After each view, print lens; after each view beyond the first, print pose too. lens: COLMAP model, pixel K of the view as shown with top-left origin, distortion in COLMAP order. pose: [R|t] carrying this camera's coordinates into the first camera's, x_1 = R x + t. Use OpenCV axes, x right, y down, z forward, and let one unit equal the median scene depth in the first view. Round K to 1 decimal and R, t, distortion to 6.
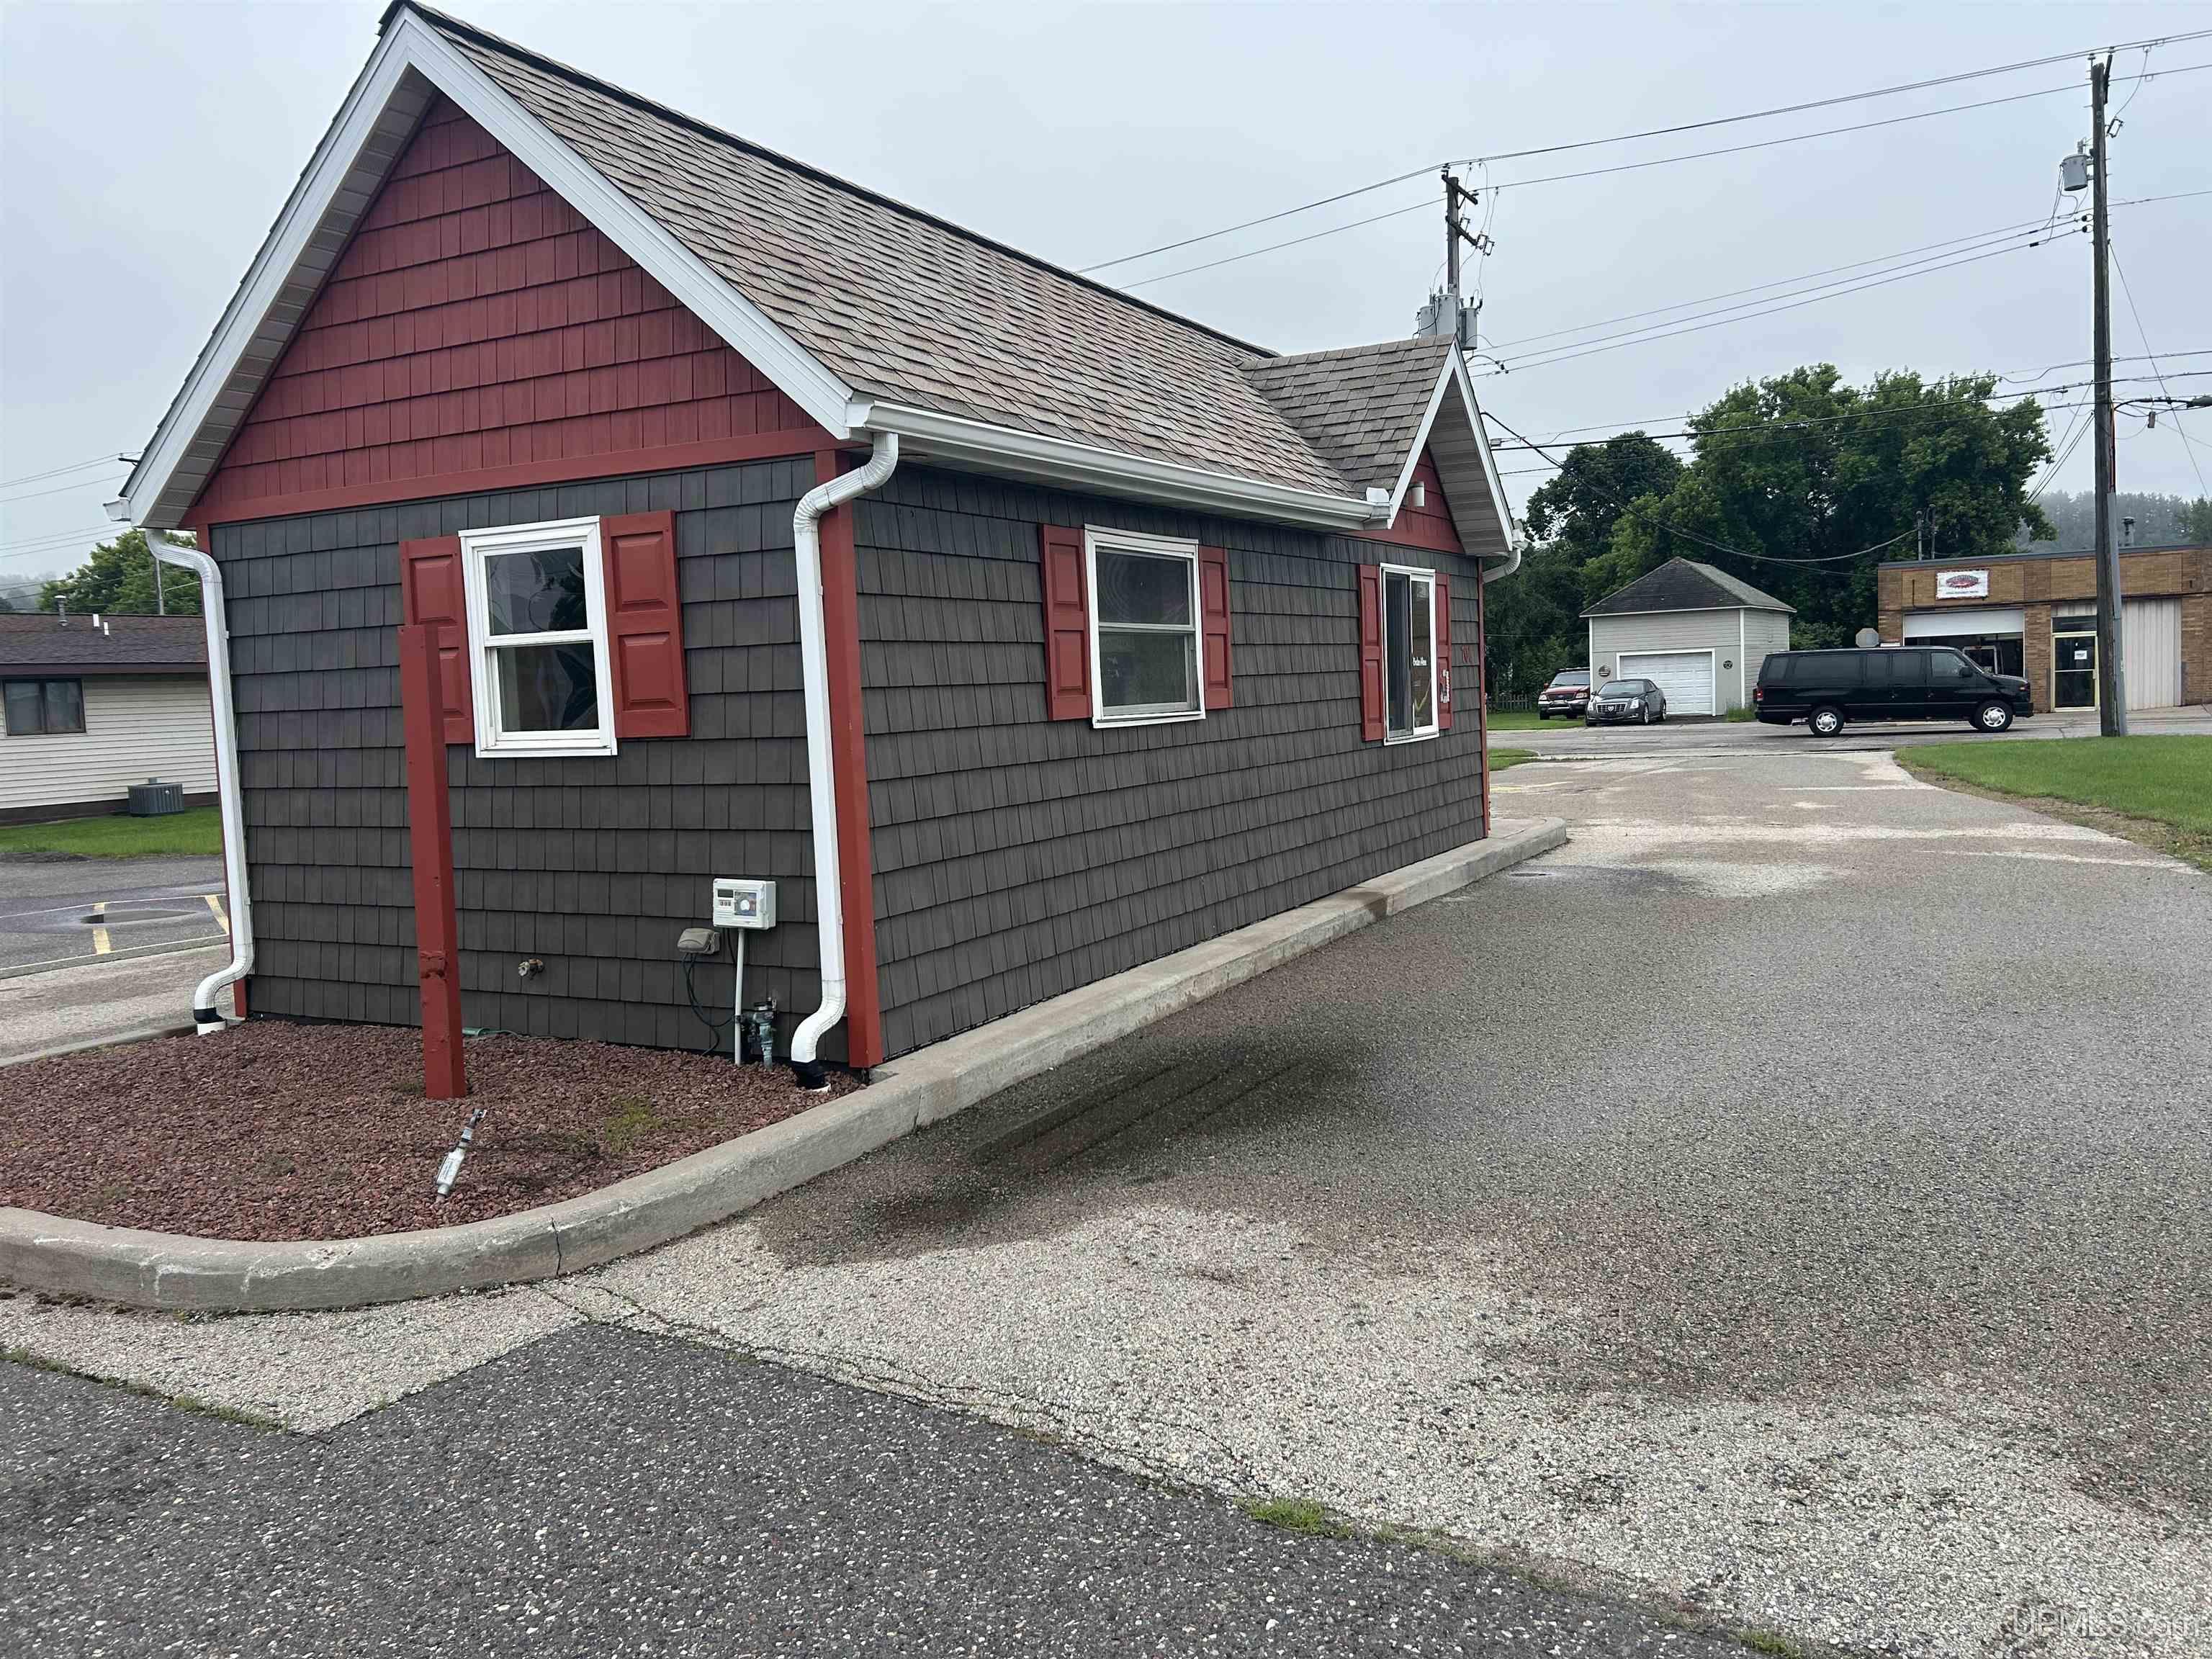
lens RADIAL K [[1649.4, 0, 1103.1], [0, 1649.4, 829.7], [0, 0, 1]] dist [0.049193, -0.064270]
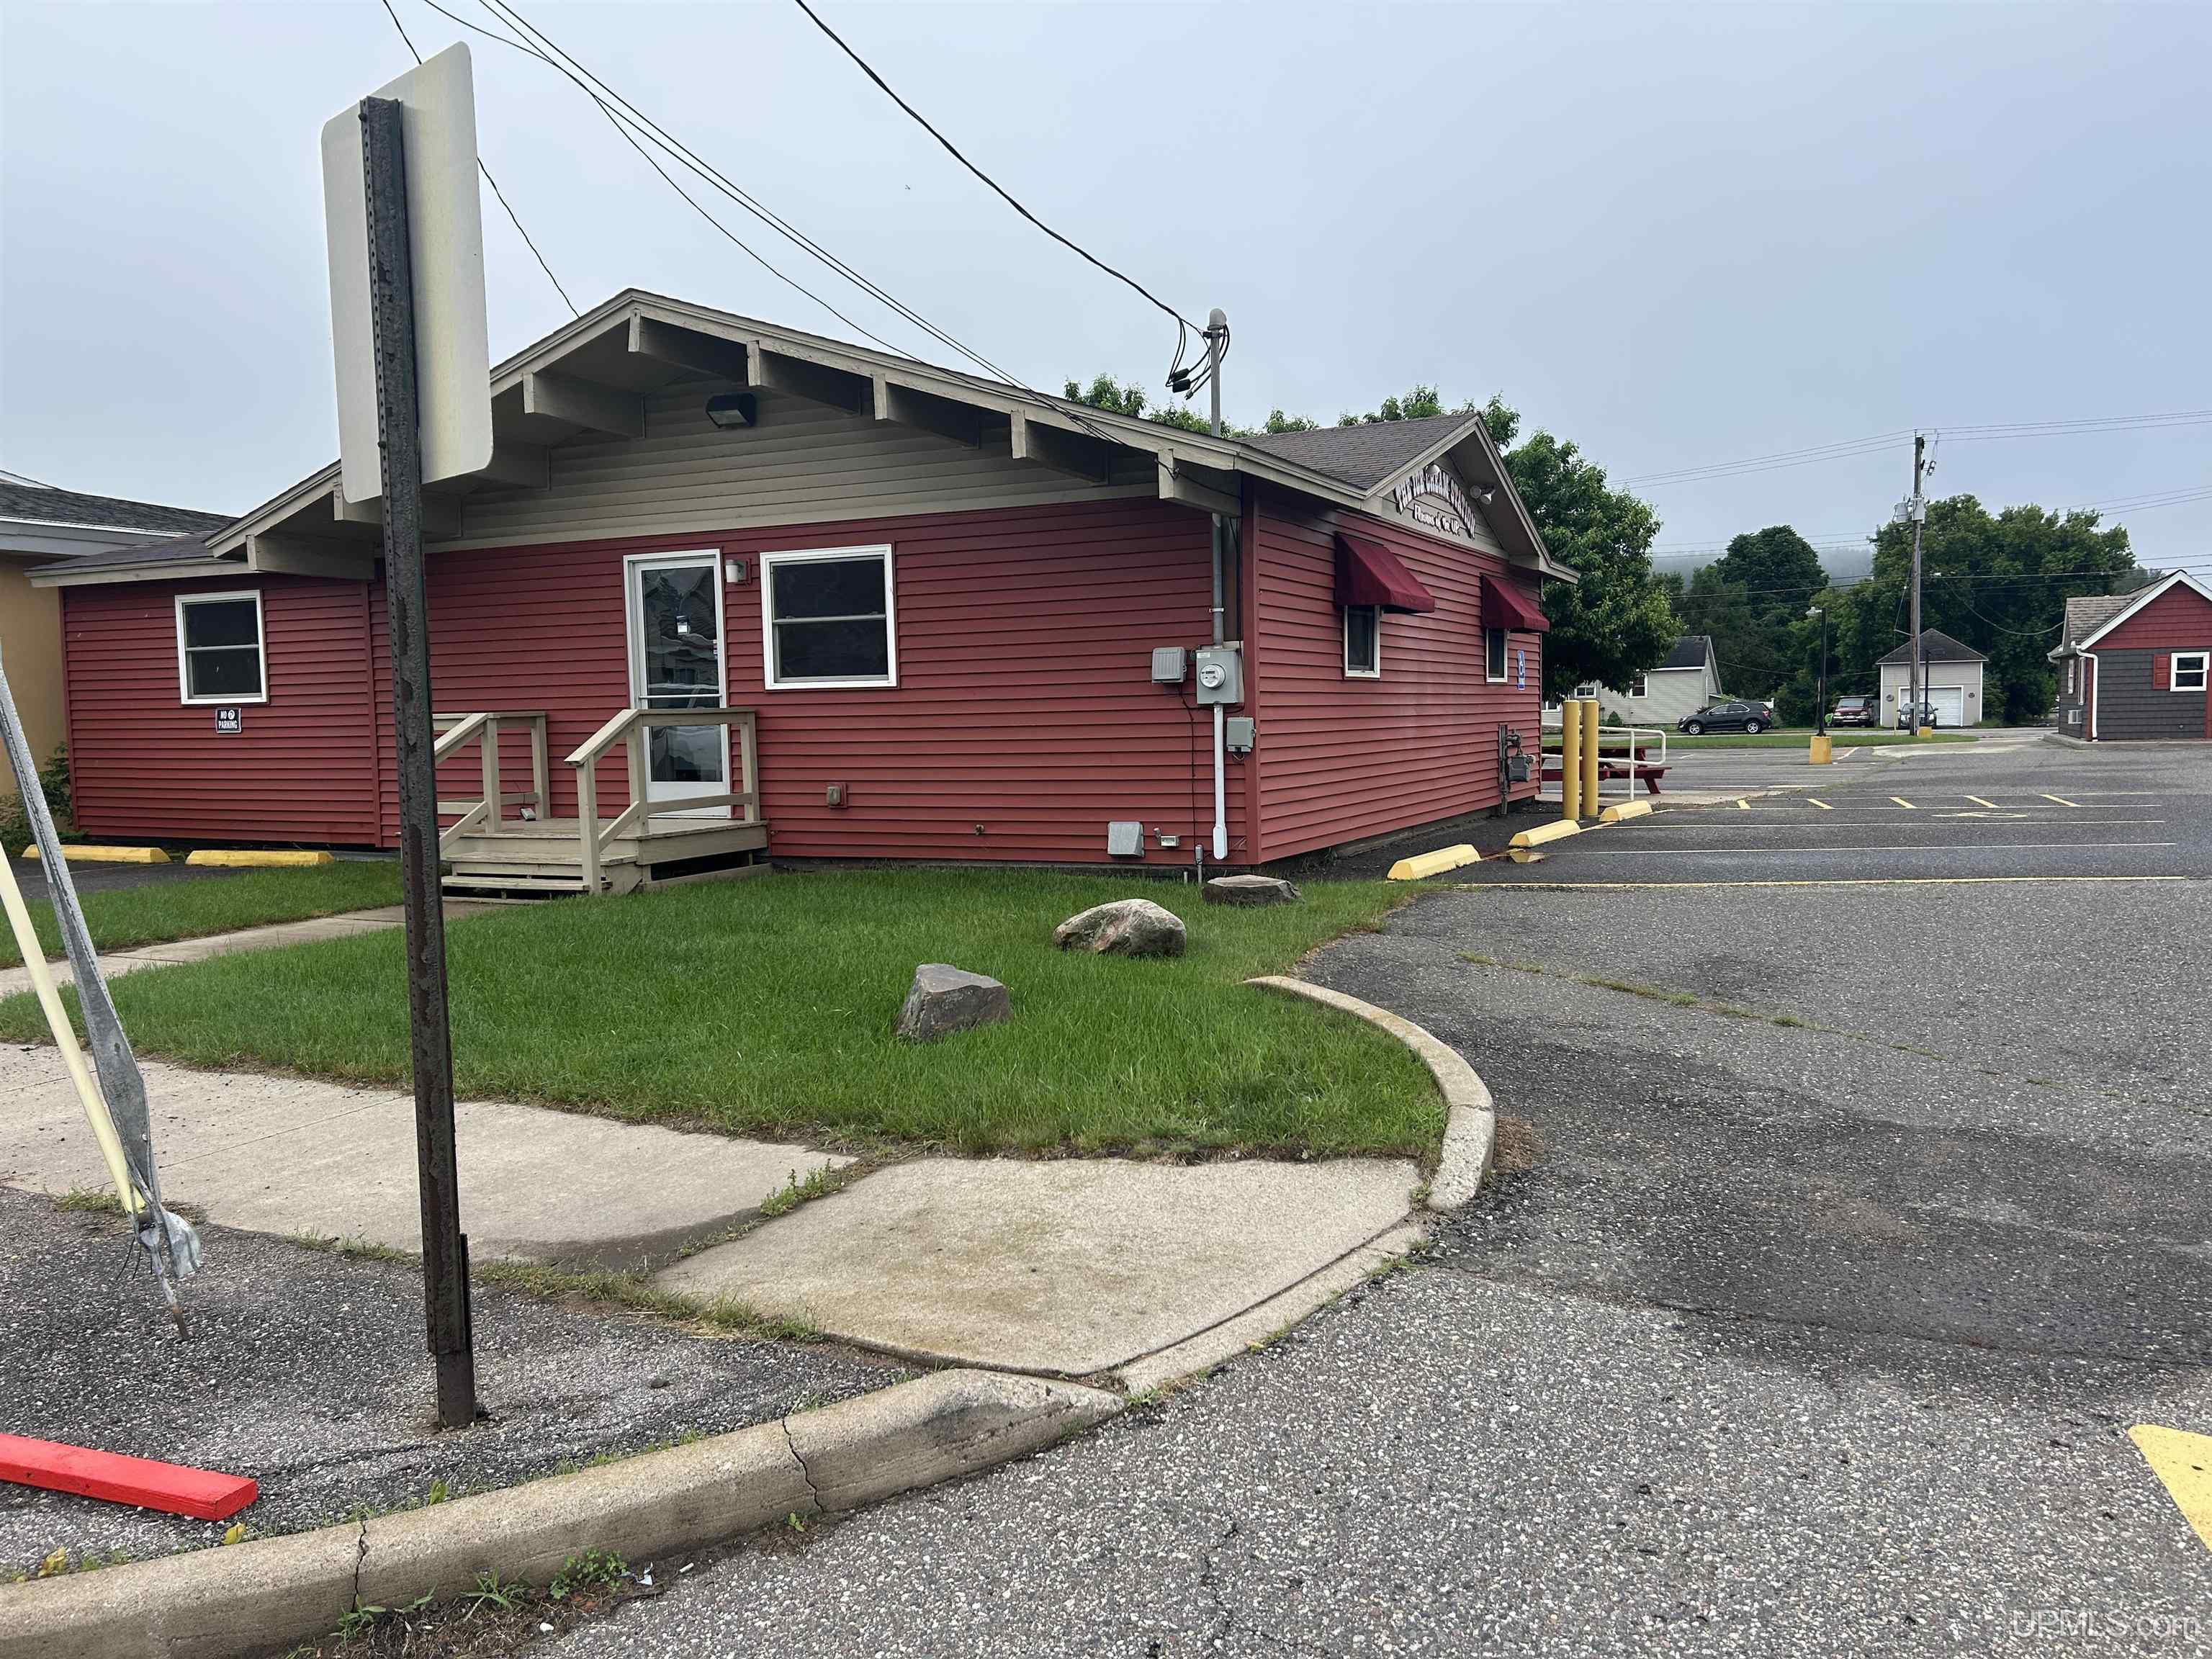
lens RADIAL K [[1646.9, 0, 1127.6], [0, 1646.9, 843.7], [0, 0, 1]] dist [0.094110, -0.112288]
pose [[0.997617, 0.016732, 0.066940, -0.978275], [-0.016055, 0.999814, -0.010646, 0.136351], [-0.067106, 0.009546, 0.997700, -1.033684]]
